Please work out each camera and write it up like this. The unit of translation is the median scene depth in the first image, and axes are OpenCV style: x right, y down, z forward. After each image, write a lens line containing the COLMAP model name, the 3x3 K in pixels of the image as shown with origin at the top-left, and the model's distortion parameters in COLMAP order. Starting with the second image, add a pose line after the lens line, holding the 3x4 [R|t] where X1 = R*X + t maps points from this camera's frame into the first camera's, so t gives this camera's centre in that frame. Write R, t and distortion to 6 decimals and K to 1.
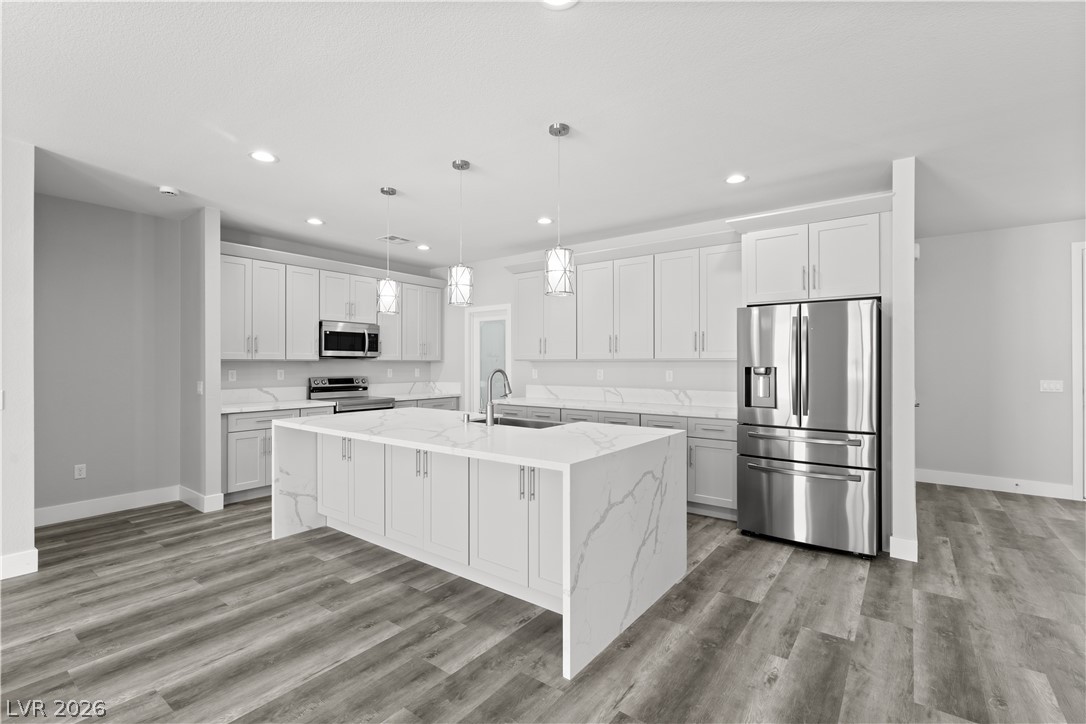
lens RADIAL K [[491.5, 0, 546.6], [0, 491.5, 360.6], [0, 0, 1]] dist [-0.004089, 0.001583]
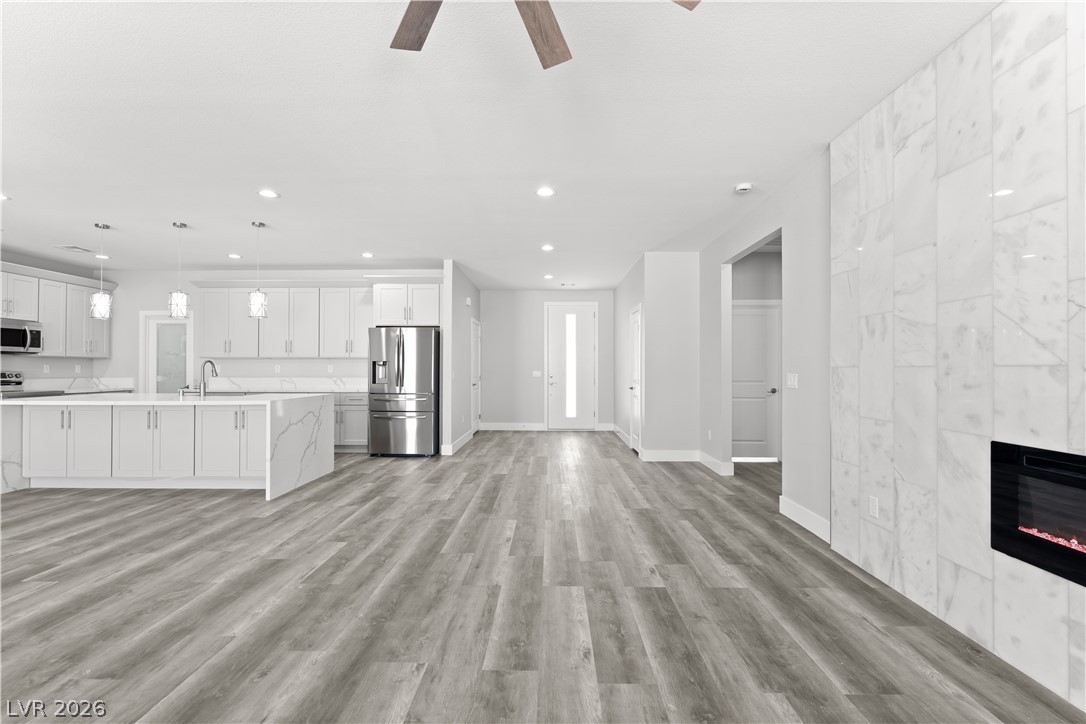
lens RADIAL K [[491.5, 0, 542.4], [0, 491.5, 364.4], [0, 0, 1]] dist [-0.004089, 0.001583]
pose [[0.811877, 0.006026, 0.583798, -0.128126], [-0.003554, 0.999979, -0.005380, 0.030842], [-0.583818, 0.002293, 0.811881, -0.769834]]
